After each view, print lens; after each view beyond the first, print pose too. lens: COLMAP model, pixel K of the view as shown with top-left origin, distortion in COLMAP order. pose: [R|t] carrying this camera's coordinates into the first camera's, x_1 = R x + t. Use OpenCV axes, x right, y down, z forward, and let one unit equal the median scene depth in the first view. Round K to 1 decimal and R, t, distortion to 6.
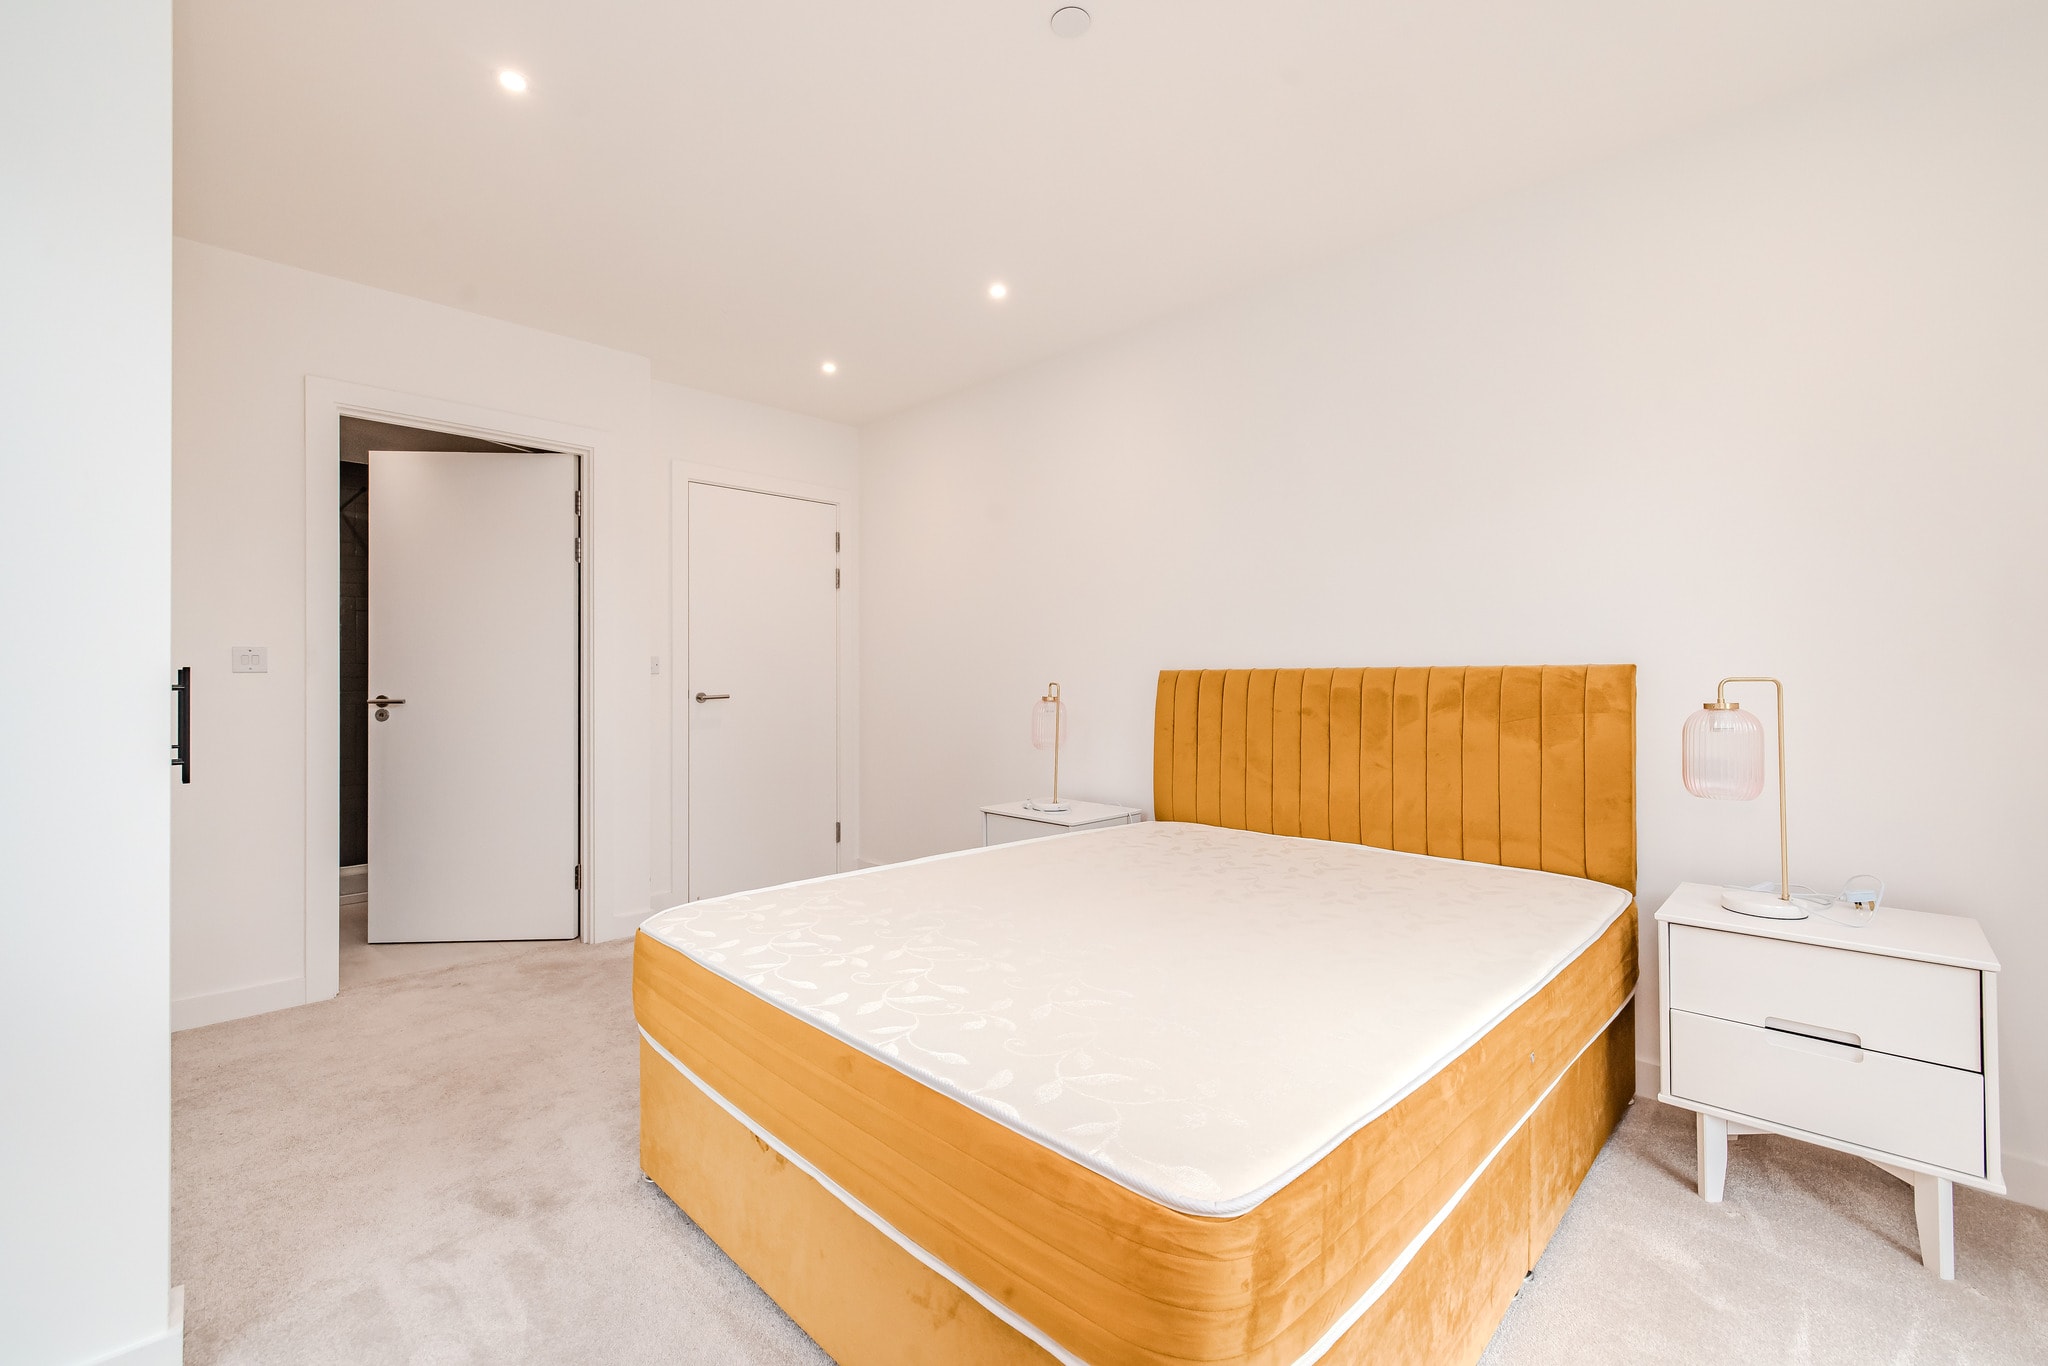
lens RADIAL K [[863.9, 0, 1028.5], [0, 863.9, 687.8], [0, 0, 1]] dist [0.003622, 0.000774]
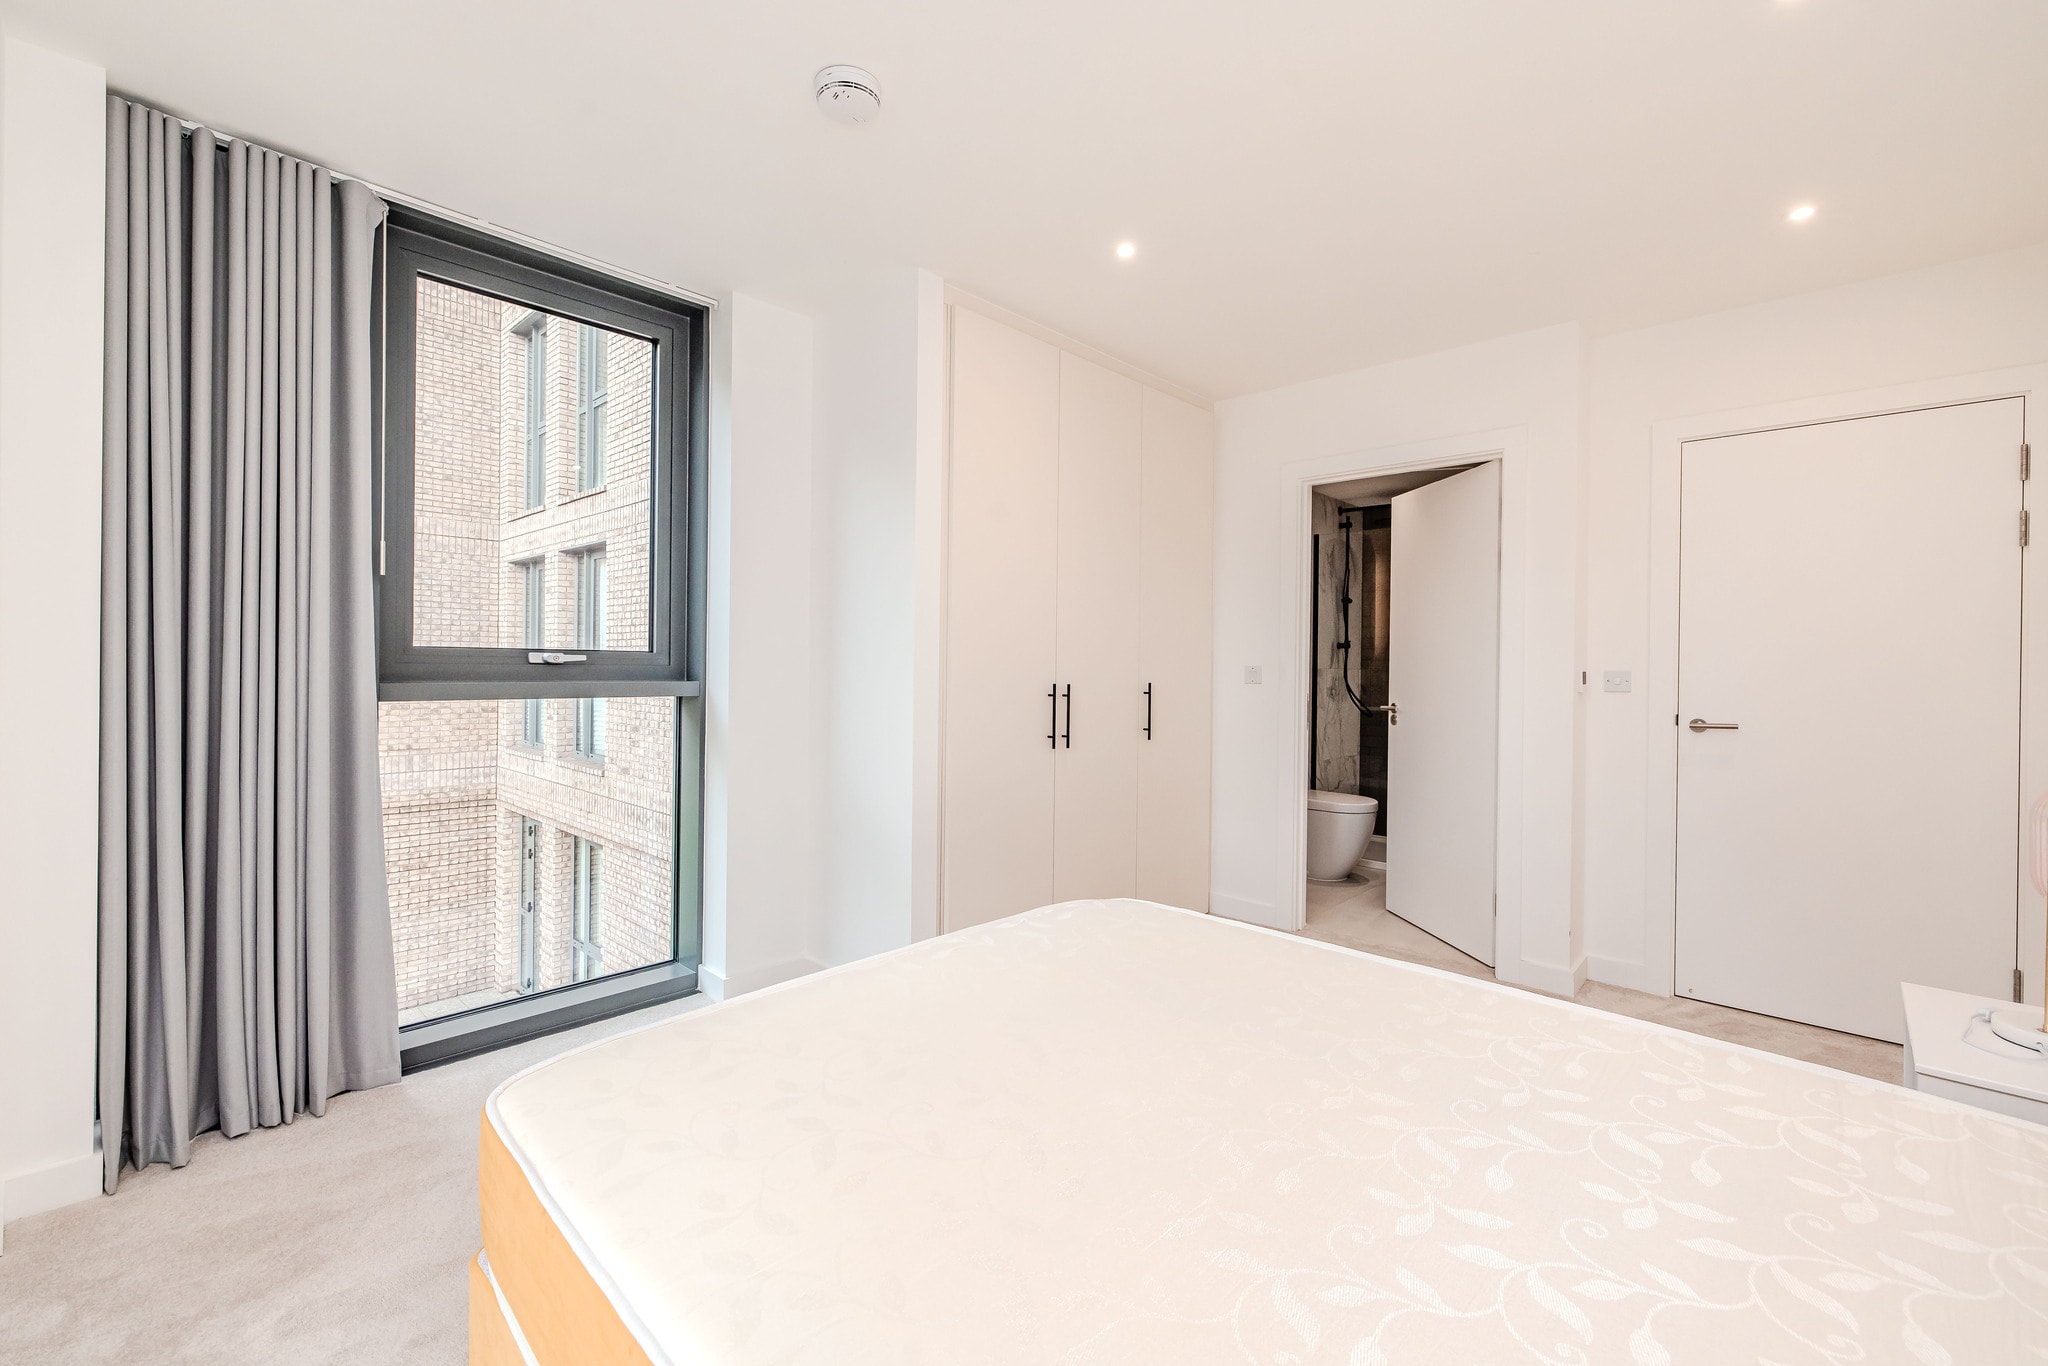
lens RADIAL K [[863.9, 0, 1022.3], [0, 863.9, 672.6], [0, 0, 1]] dist [0.003622, 0.000774]
pose [[0.010510, 0.009160, -0.999903, 0.431410], [-0.025959, 0.999624, 0.008884, -0.030674], [0.999608, 0.025863, 0.010744, 0.476882]]
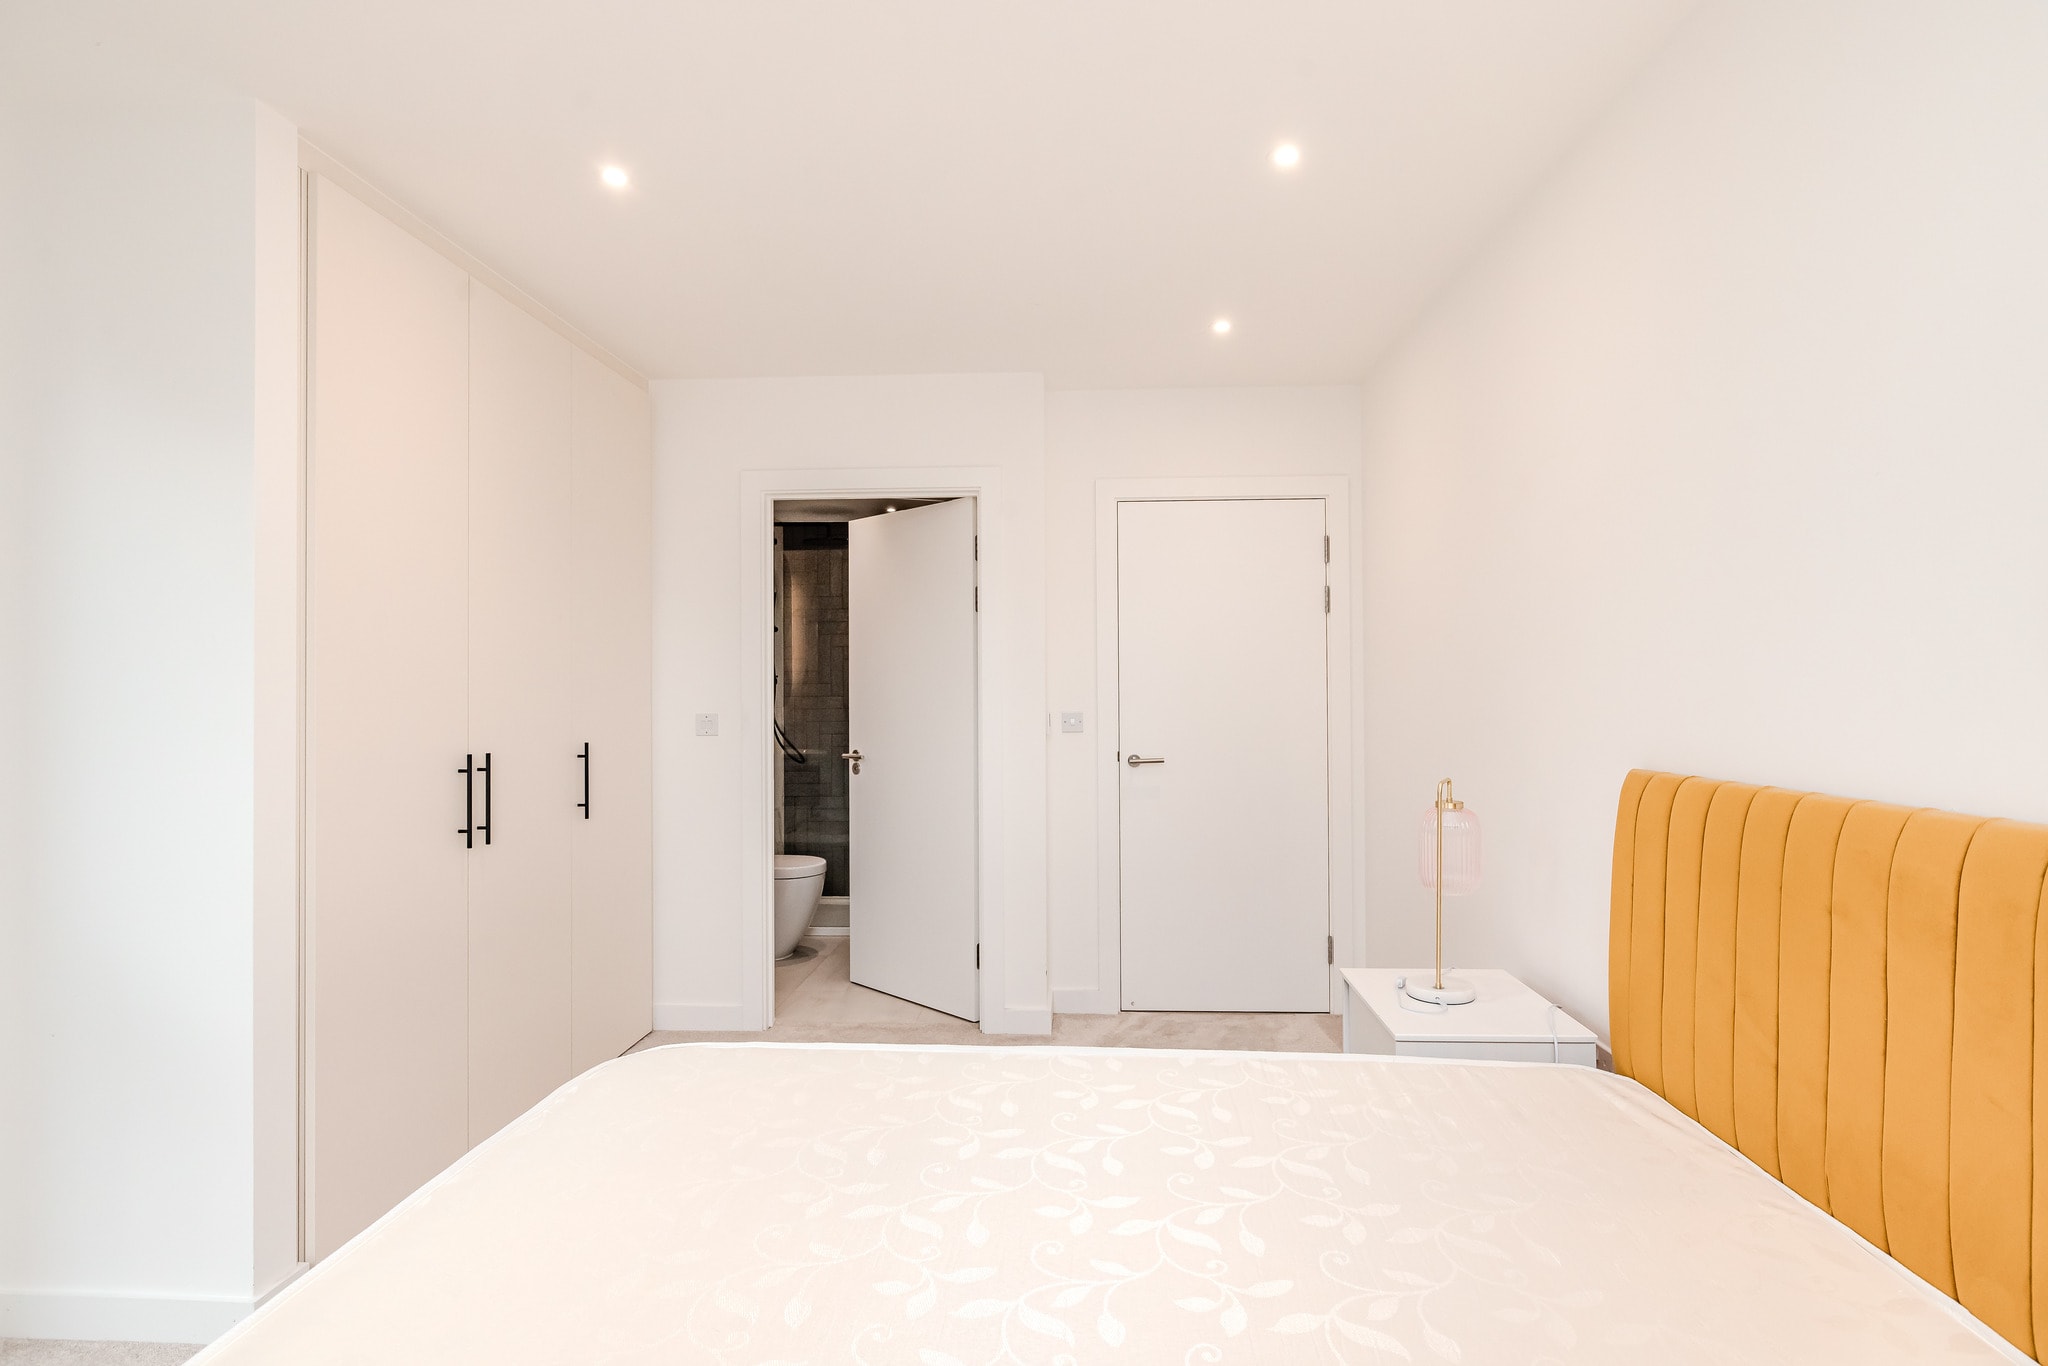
lens RADIAL K [[1039.3, 0, 1036.3], [0, 1039.3, 684.4], [0, 0, 1]] dist [-0.007599, 0.003218]
pose [[0.654020, -0.006875, -0.756446, 0.364962], [-0.005396, 0.999891, -0.013753, -0.055644], [0.756458, 0.013077, 0.653911, 0.331352]]
